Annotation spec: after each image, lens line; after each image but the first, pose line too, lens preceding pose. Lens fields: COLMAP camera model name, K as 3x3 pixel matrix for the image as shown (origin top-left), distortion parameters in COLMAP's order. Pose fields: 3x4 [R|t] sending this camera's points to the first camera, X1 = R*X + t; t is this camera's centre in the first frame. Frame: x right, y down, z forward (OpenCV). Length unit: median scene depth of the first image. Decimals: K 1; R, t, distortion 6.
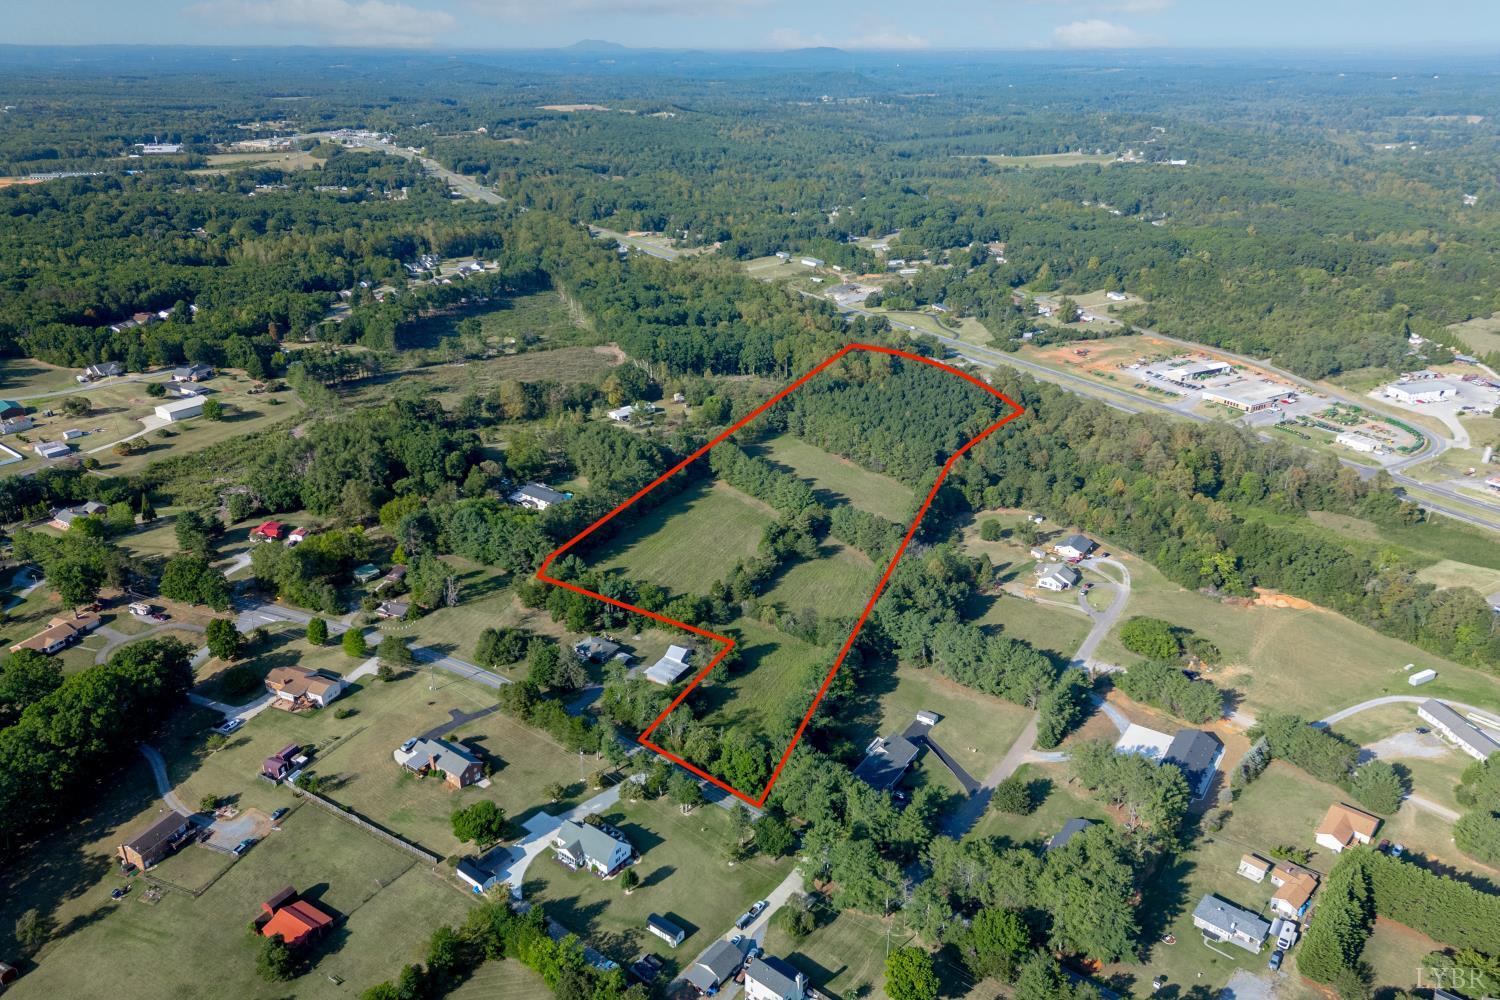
lens RADIAL K [[1049.3, 0, 738.1], [0, 1049.3, 498.4], [0, 0, 1]] dist [0.056035, -0.047750]
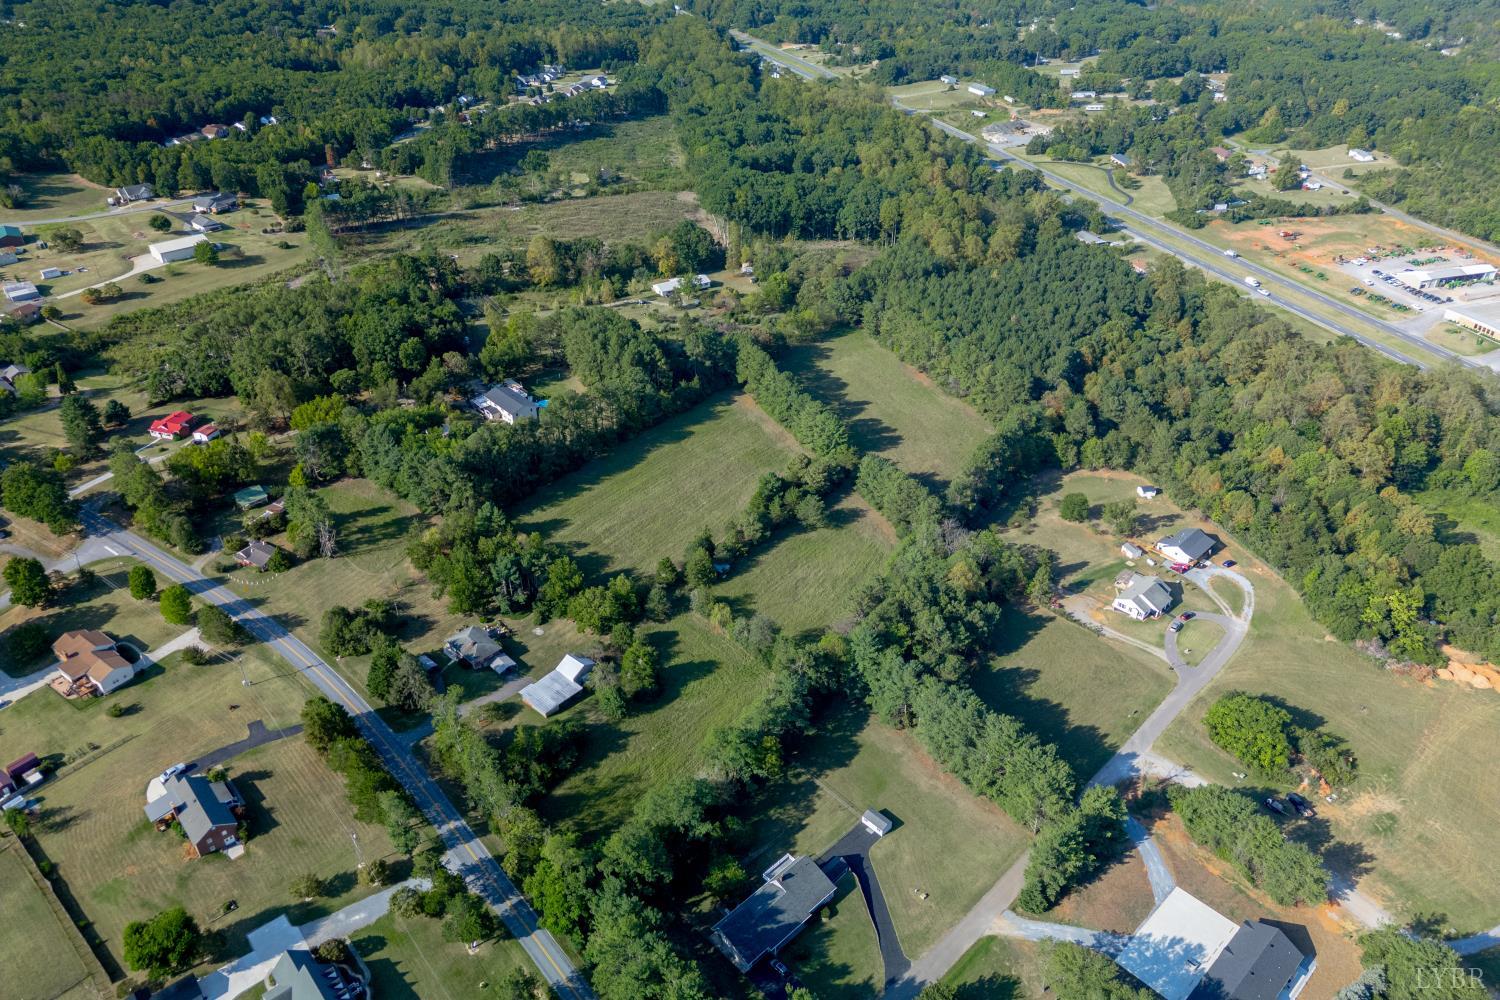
lens RADIAL K [[1049.3, 0, 745.3], [0, 1049.3, 500.2], [0, 0, 1]] dist [0.056035, -0.047750]
pose [[0.981038, 0.102914, -0.164236, 0.119074], [-0.074514, 0.982524, 0.170573, -0.072664], [0.178920, -0.155100, 0.971561, 0.215178]]
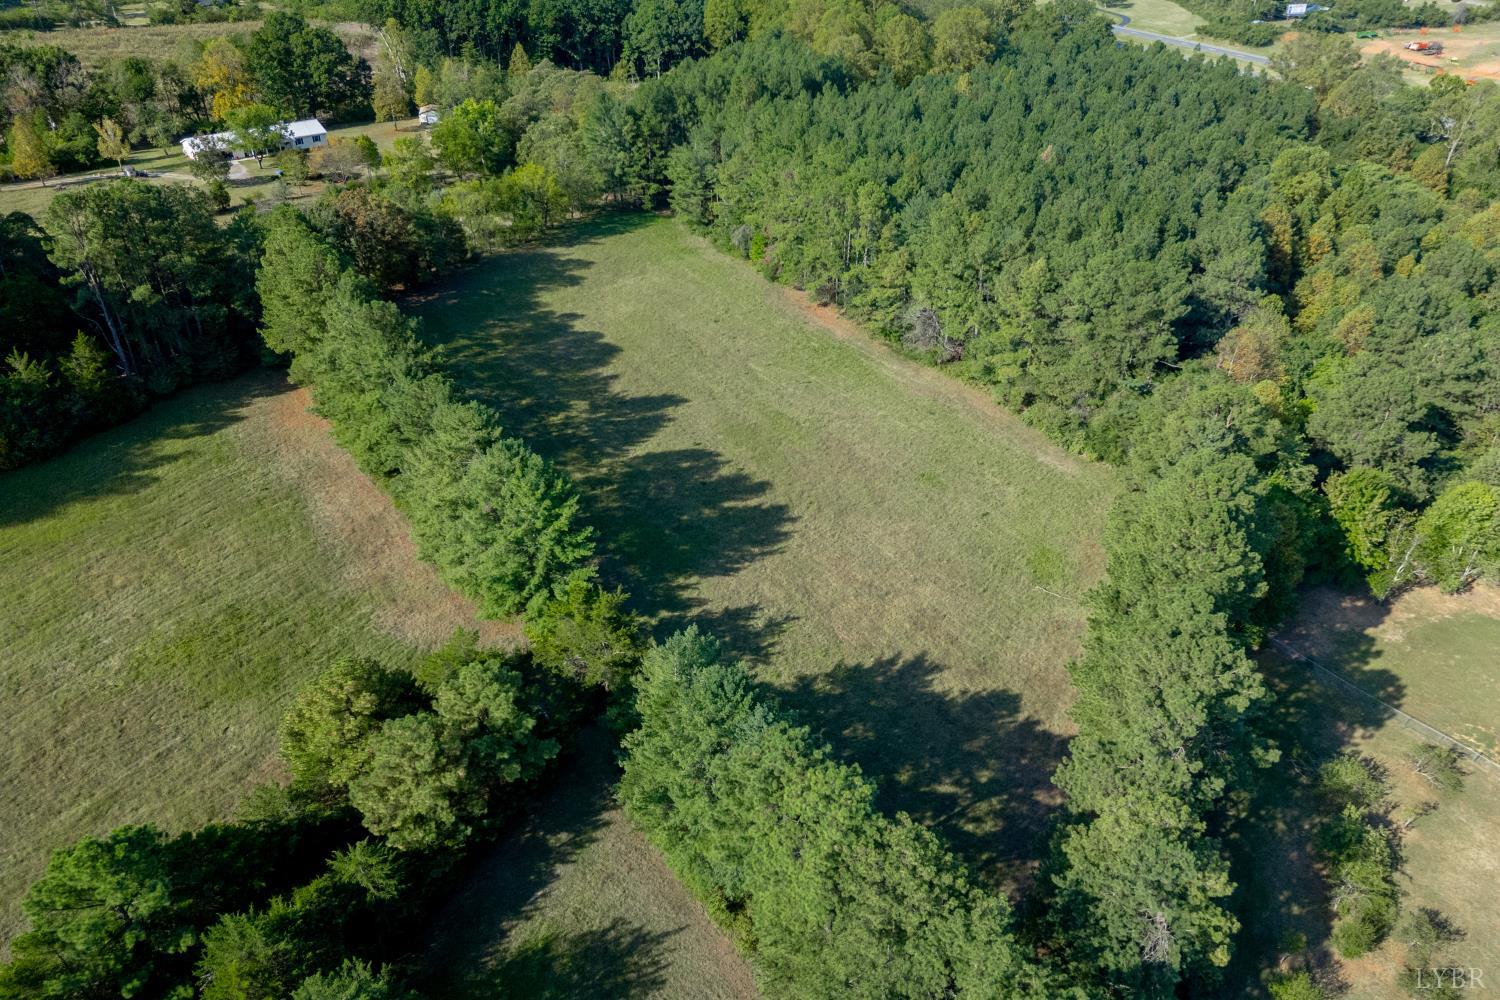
lens RADIAL K [[1049.3, 0, 759.7], [0, 1049.3, 500.0], [0, 0, 1]] dist [0.056035, -0.047750]
pose [[0.999045, 0.033254, -0.028335, 0.099778], [-0.027557, 0.982927, 0.181922, -0.039723], [0.033901, -0.180968, 0.982905, 0.744030]]
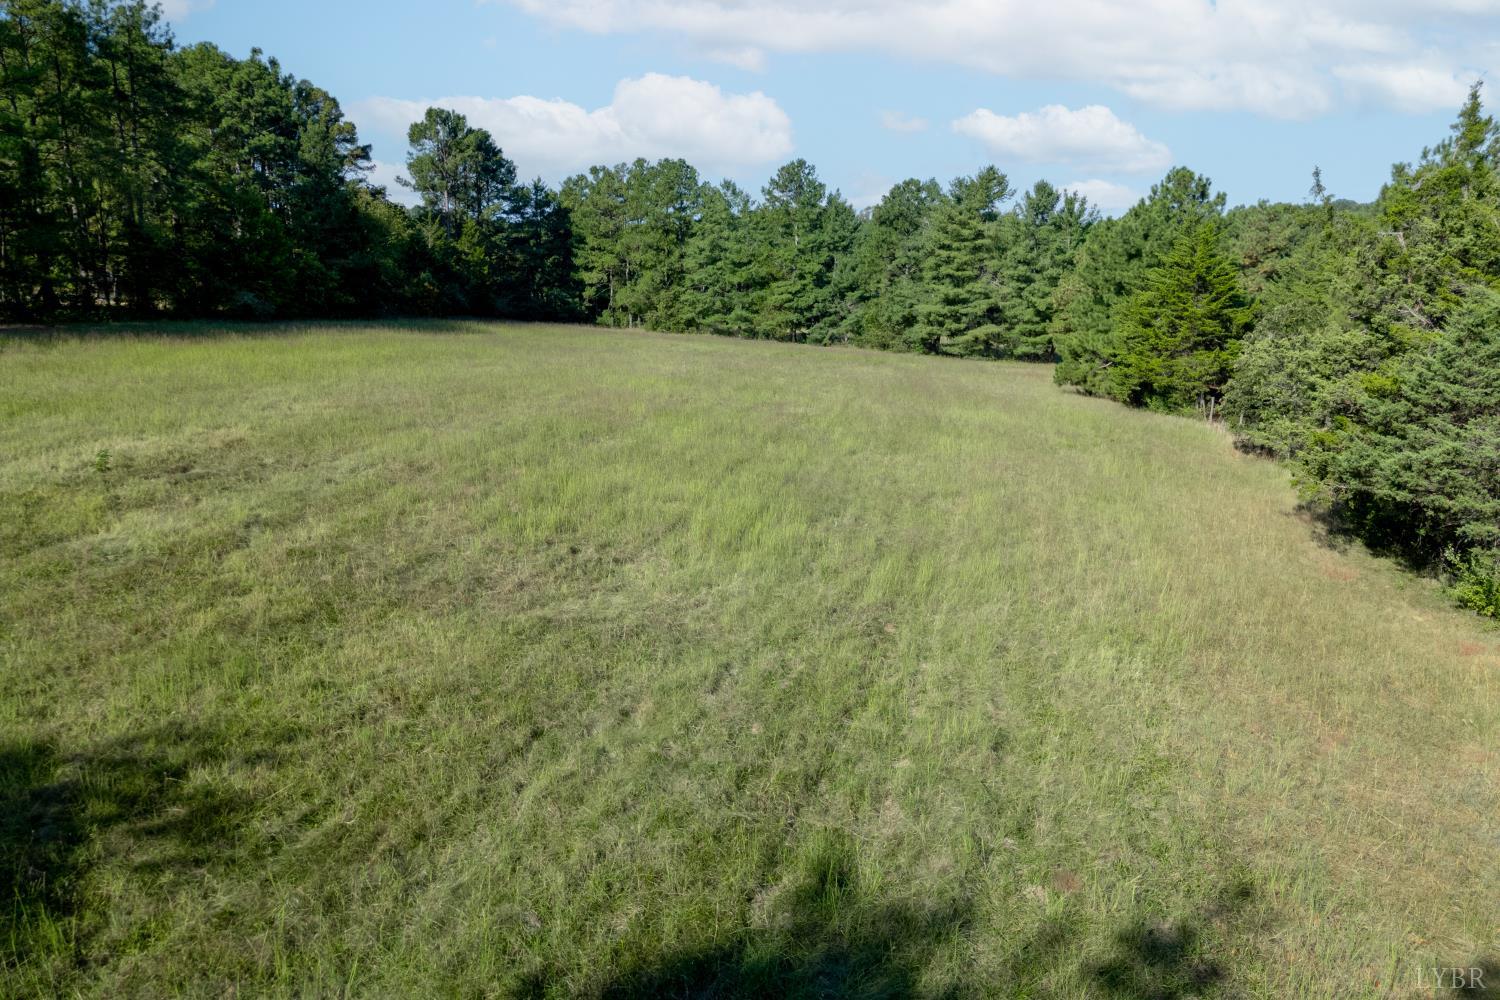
lens RADIAL K [[1049.3, 0, 752.6], [0, 1049.3, 494.1], [0, 0, 1]] dist [0.056035, -0.047750]
pose [[0.969984, -0.029205, 0.241407, -0.045710], [0.074923, 0.980358, -0.182439, 0.068363], [-0.231338, 0.195050, 0.953120, 0.749369]]
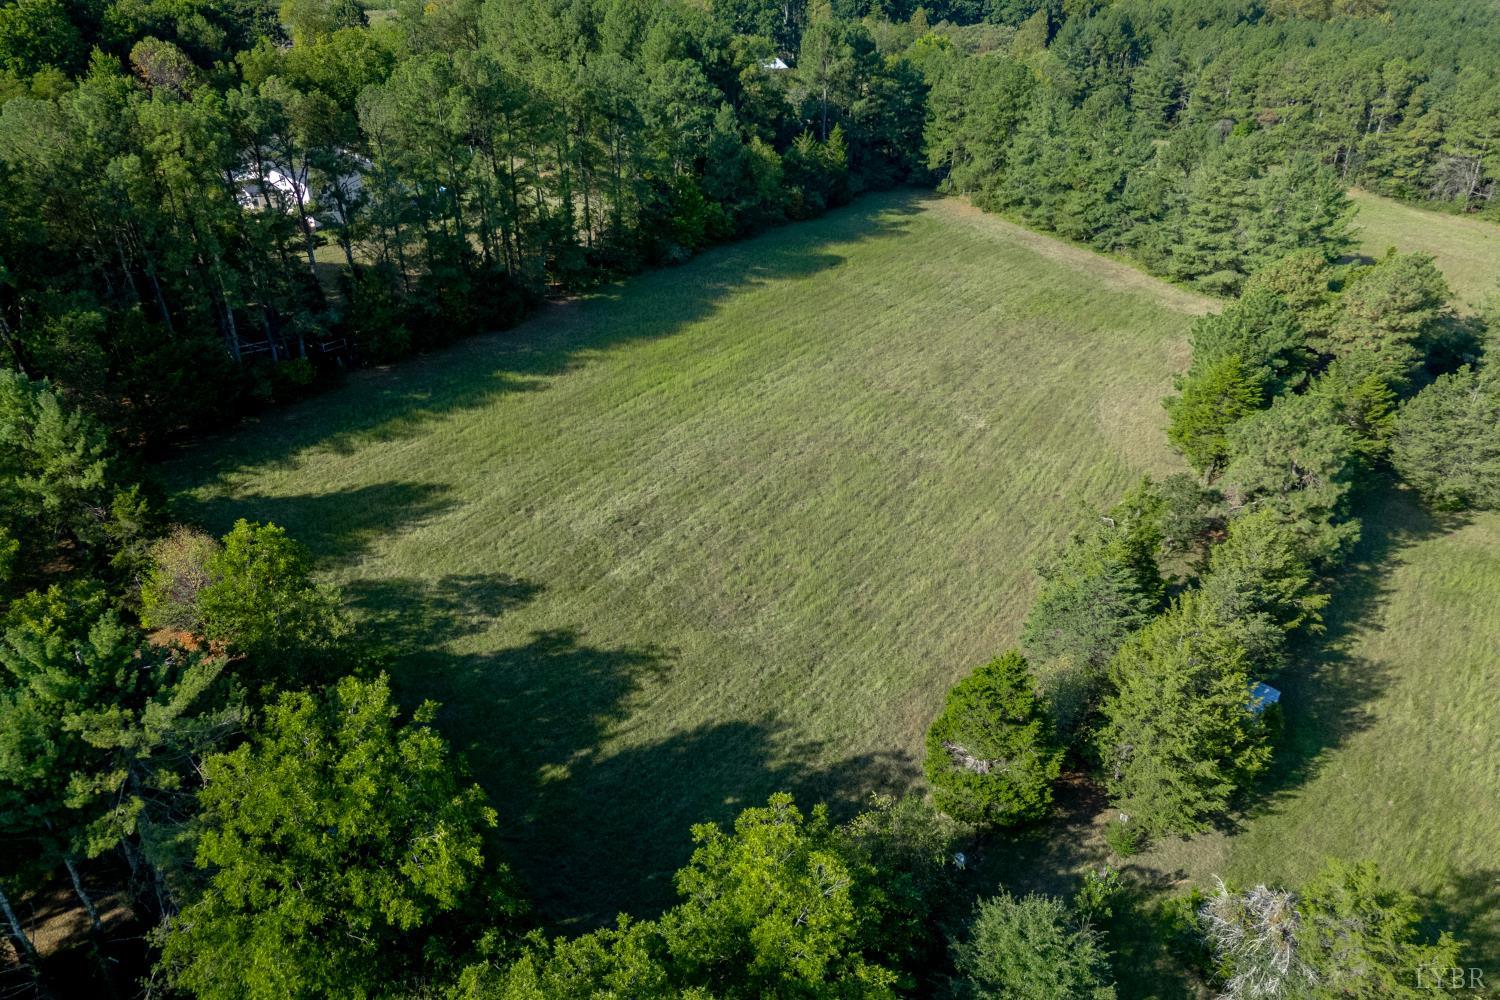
lens RADIAL K [[1049.3, 0, 742.0], [0, 1049.3, 513.1], [0, 0, 1]] dist [0.056035, -0.047750]
pose [[0.987461, 0.088412, -0.130783, -0.028028], [-0.070022, 0.987801, 0.139087, 0.035340], [0.141485, -0.128186, 0.981606, 0.669592]]
